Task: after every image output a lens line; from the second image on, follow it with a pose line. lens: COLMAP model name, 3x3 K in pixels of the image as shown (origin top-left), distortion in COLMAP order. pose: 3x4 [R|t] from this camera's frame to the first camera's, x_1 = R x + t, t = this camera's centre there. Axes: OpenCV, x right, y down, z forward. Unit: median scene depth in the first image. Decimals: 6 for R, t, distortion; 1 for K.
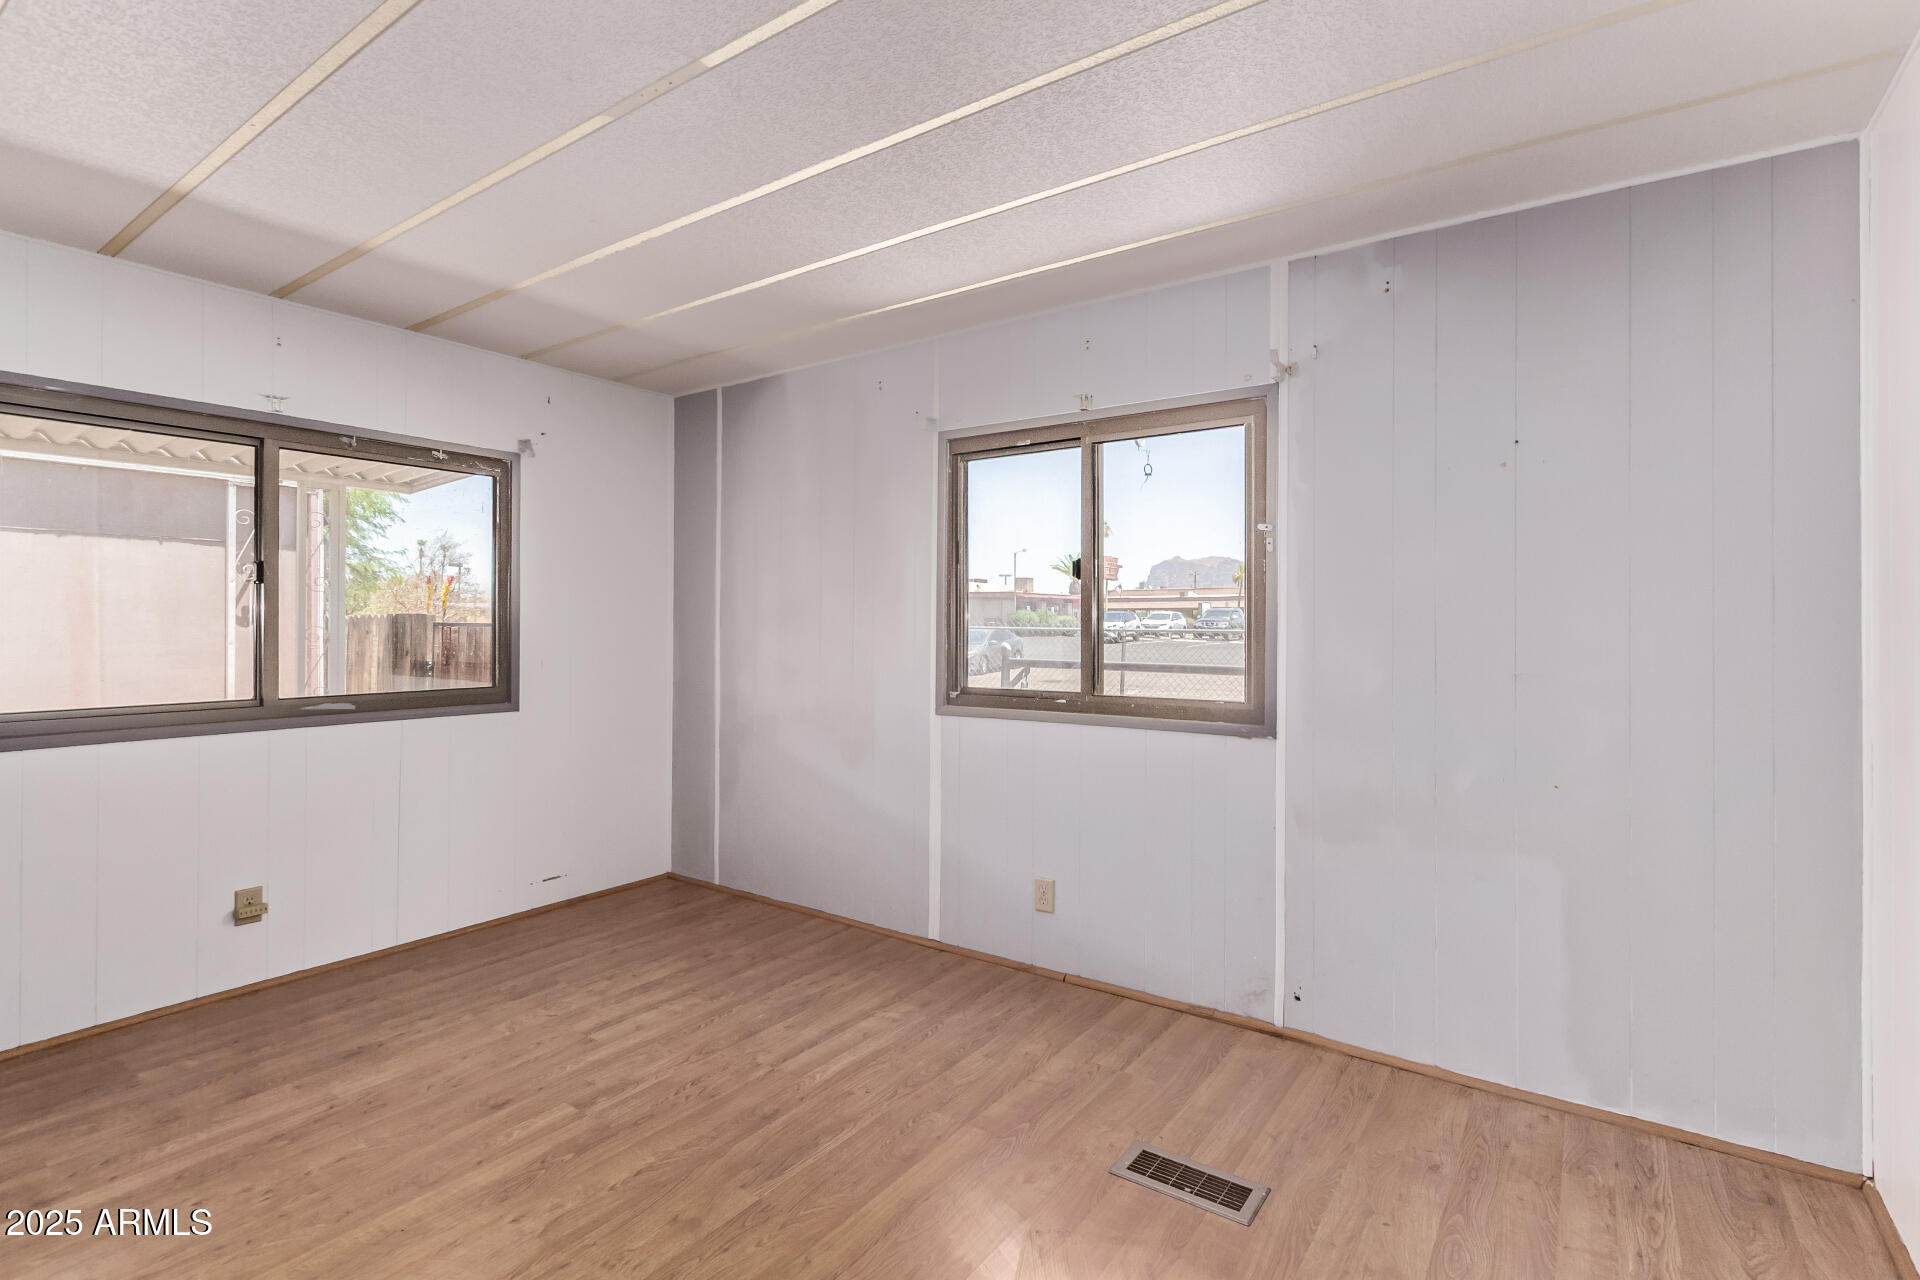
lens RADIAL K [[885.3, 0, 922.0], [0, 885.3, 611.7], [0, 0, 1]] dist [-0.000634, 0.000619]
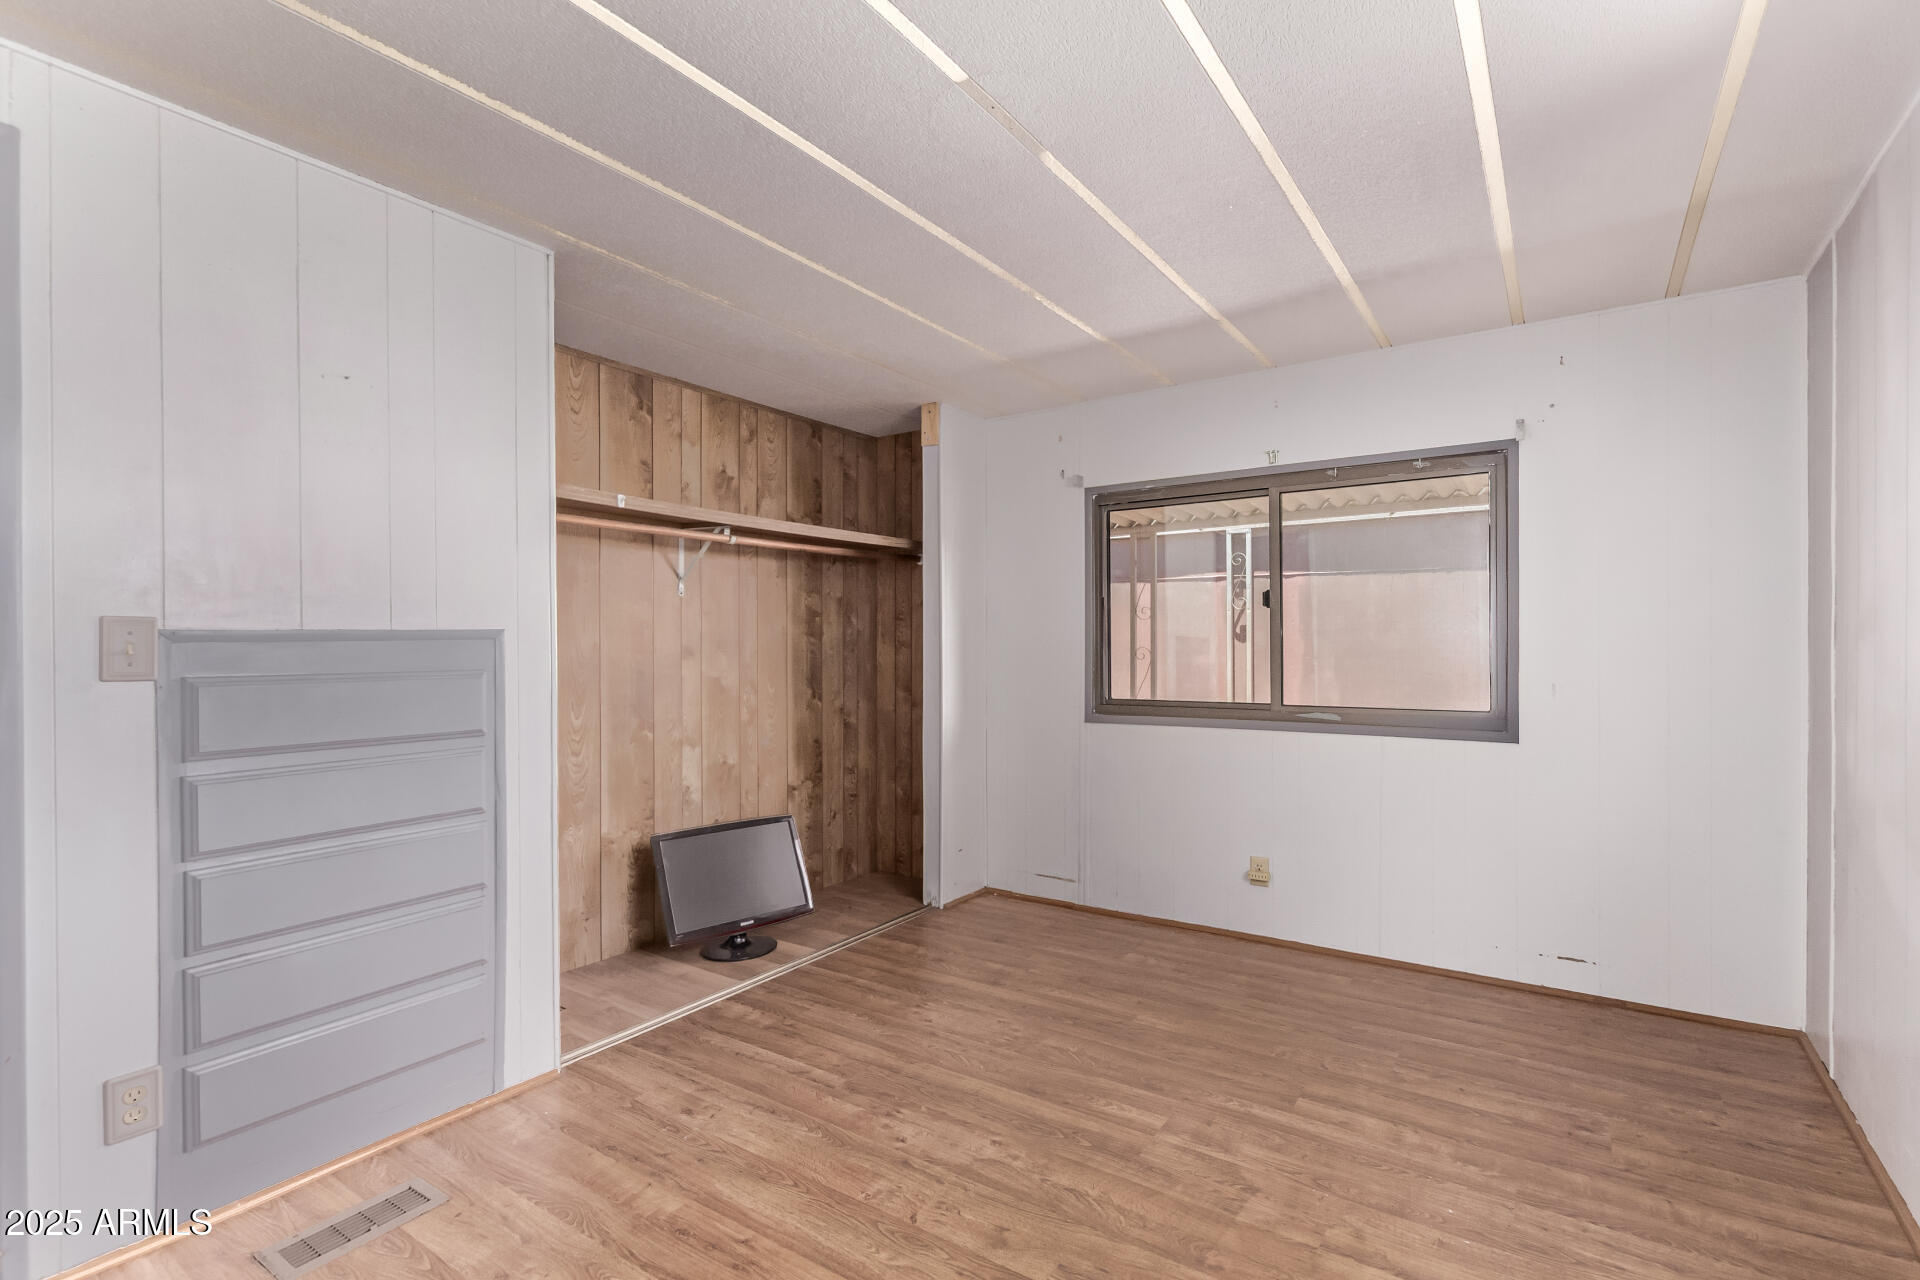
lens RADIAL K [[885.3, 0, 1005.4], [0, 885.3, 635.4], [0, 0, 1]] dist [-0.000634, 0.000619]
pose [[0.066178, -0.013280, -0.997719, 0.430727], [0.020677, 0.999715, -0.011935, 0.011846], [0.997594, -0.019840, 0.066434, 0.552676]]
